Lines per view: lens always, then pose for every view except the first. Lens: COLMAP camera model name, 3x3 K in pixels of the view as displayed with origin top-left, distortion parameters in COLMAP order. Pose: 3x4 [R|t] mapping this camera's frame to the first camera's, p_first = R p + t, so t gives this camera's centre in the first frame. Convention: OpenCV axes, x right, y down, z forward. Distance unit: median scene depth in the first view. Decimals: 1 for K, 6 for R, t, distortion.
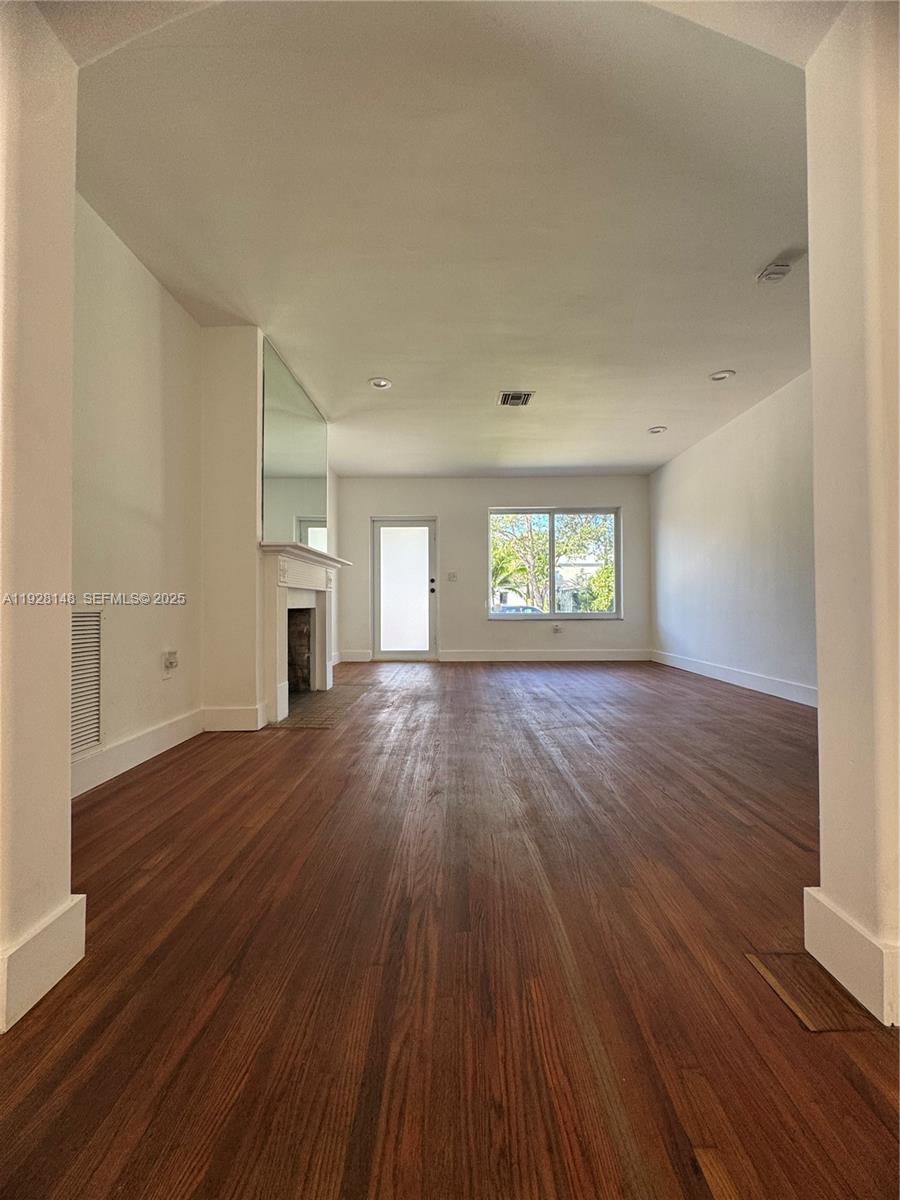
lens RADIAL K [[481.0, 0, 447.8], [0, 481.0, 597.9], [0, 0, 1]] dist [-0.000613, 0.000749]
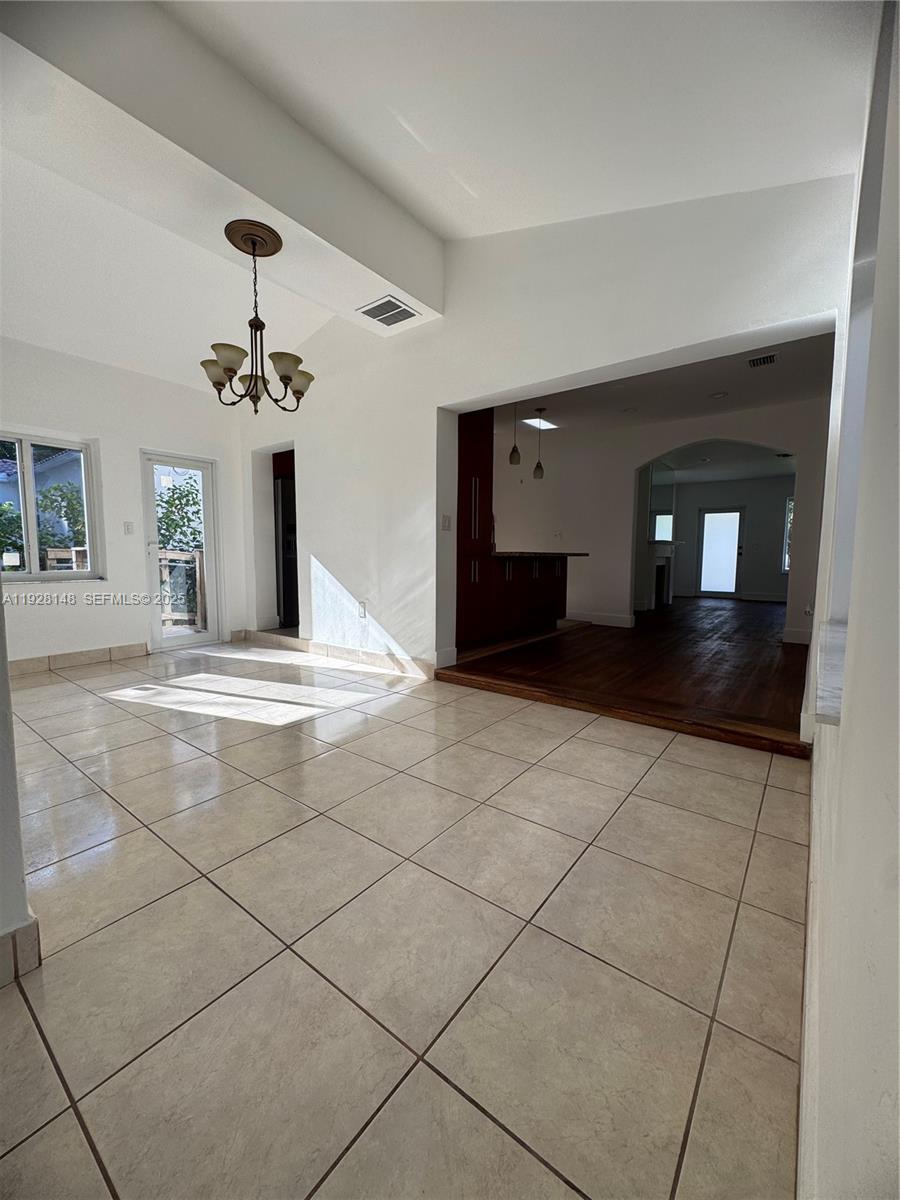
lens RADIAL K [[481.0, 0, 449.8], [0, 481.0, 598.1], [0, 0, 1]] dist [-0.000613, 0.000749]
pose [[0.803172, 0.064204, -0.592277, 0.143637], [-0.001058, 0.994328, 0.106353, -0.037543], [0.595746, -0.084793, 0.798684, -0.805635]]
